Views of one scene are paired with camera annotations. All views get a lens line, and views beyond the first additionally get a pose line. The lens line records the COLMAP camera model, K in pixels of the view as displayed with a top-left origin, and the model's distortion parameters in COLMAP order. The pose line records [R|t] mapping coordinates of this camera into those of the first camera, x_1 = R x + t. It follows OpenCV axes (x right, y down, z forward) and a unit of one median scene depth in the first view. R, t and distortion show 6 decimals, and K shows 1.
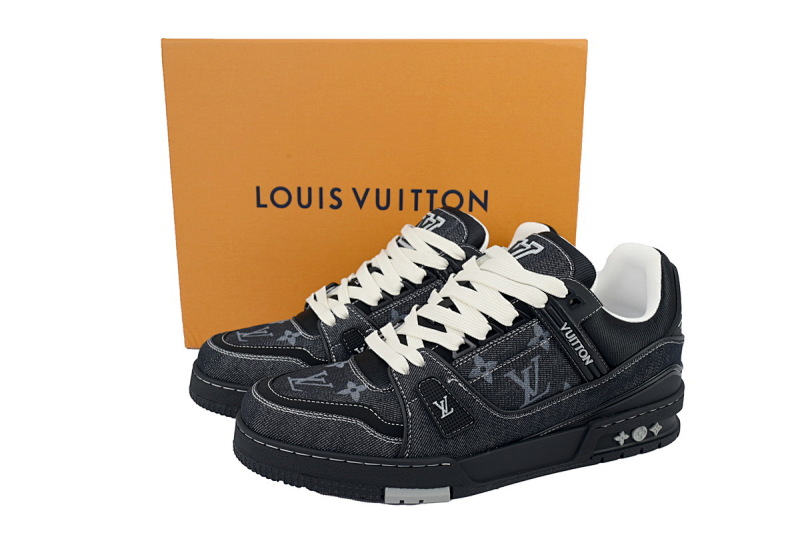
lens RADIAL K [[683.4, 0, 399.2], [0, 683.4, 260.6], [0, 0, 1]] dist [0.009593, -0.007092]
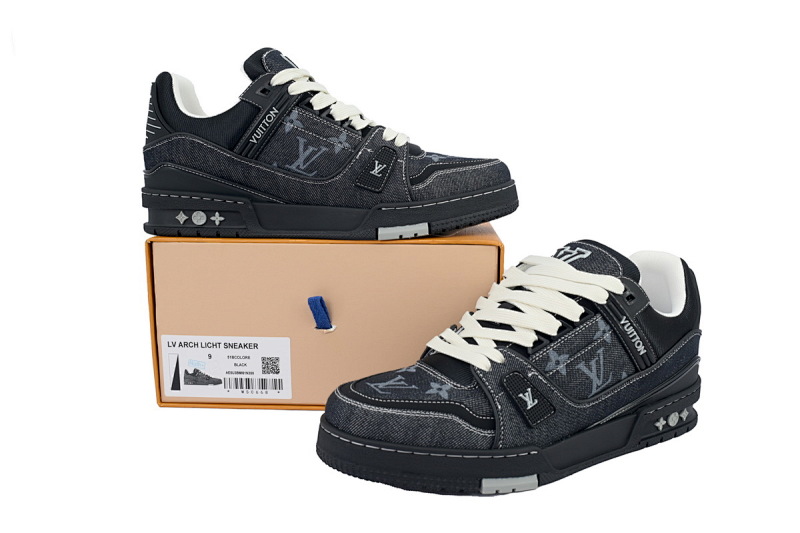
lens RADIAL K [[683.4, 0, 398.0], [0, 683.4, 266.7], [0, 0, 1]] dist [0.009593, -0.007092]
pose [[0.980233, -0.020779, 0.196755, -0.330396], [0.033589, 0.997511, -0.061996, 0.066231], [-0.194977, 0.067380, 0.978491, -0.017052]]
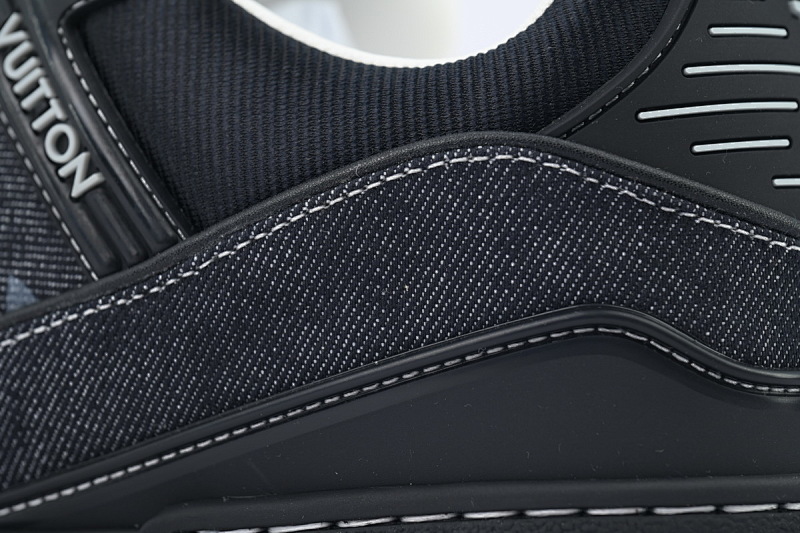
lens RADIAL K [[2642.6, 0, 399.9], [0, 2642.6, 266.6], [0, 0, 1]] dist [0.287561, 0.000000]
pose [[0.742113, -0.036214, -0.669296, 0.965716], [-0.188544, 0.946942, -0.260293, 0.392193], [0.643211, 0.319358, 0.695910, 0.458721]]
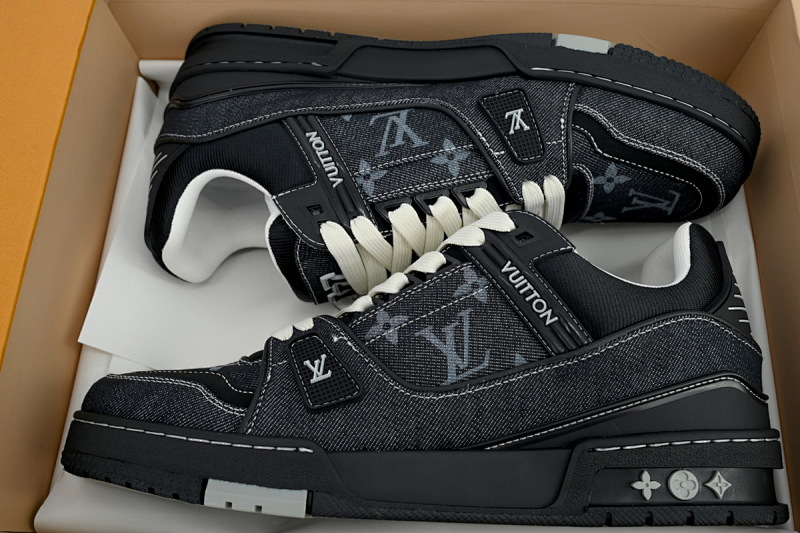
lens RADIAL K [[683.4, 0, 400.5], [0, 683.4, 266.4], [0, 0, 1]] dist [0.009593, -0.007092]
pose [[0.951237, -0.072055, -0.299927, 0.342997], [-0.090587, 0.864204, -0.494919, 0.441181], [0.294860, 0.497955, 0.815536, 0.410935]]
